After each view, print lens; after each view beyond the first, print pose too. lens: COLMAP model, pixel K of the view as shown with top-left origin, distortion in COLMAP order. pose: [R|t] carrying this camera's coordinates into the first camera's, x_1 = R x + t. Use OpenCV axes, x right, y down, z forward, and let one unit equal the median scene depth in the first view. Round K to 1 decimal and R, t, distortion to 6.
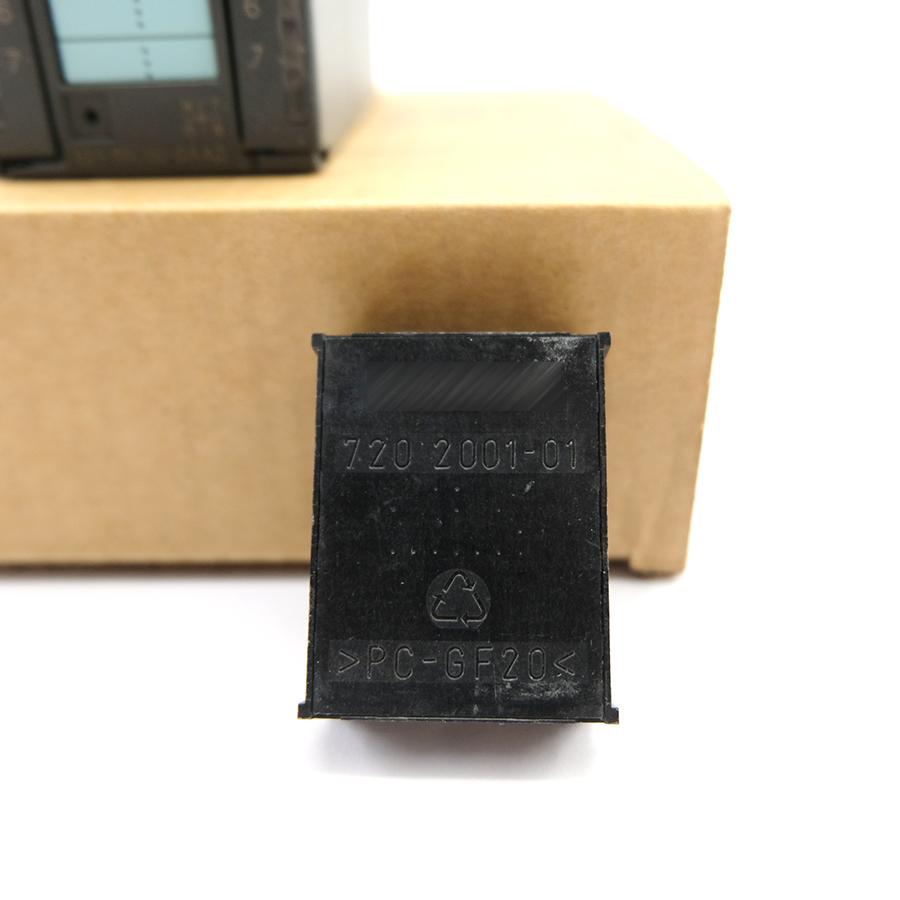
lens RADIAL K [[883.8, 0, 450.0], [0, 883.8, 450.0], [0, 0, 1]] dist [-0.046688, 0.025201]
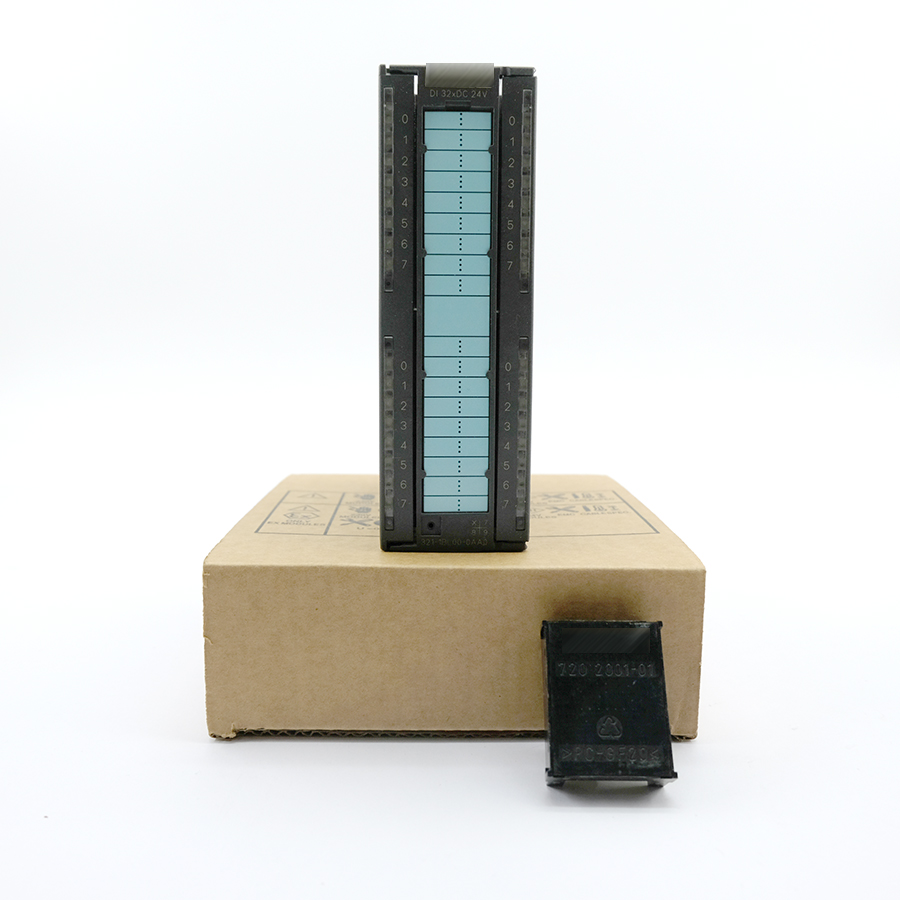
lens RADIAL K [[883.8, 0, 450.0], [0, 883.8, 450.0], [0, 0, 1]] dist [-0.046688, 0.025201]
pose [[0.999694, 0.017105, 0.017875, -0.463806], [-0.010230, 0.943628, -0.330850, 0.236725], [-0.022527, 0.330566, 0.943514, -1.476893]]
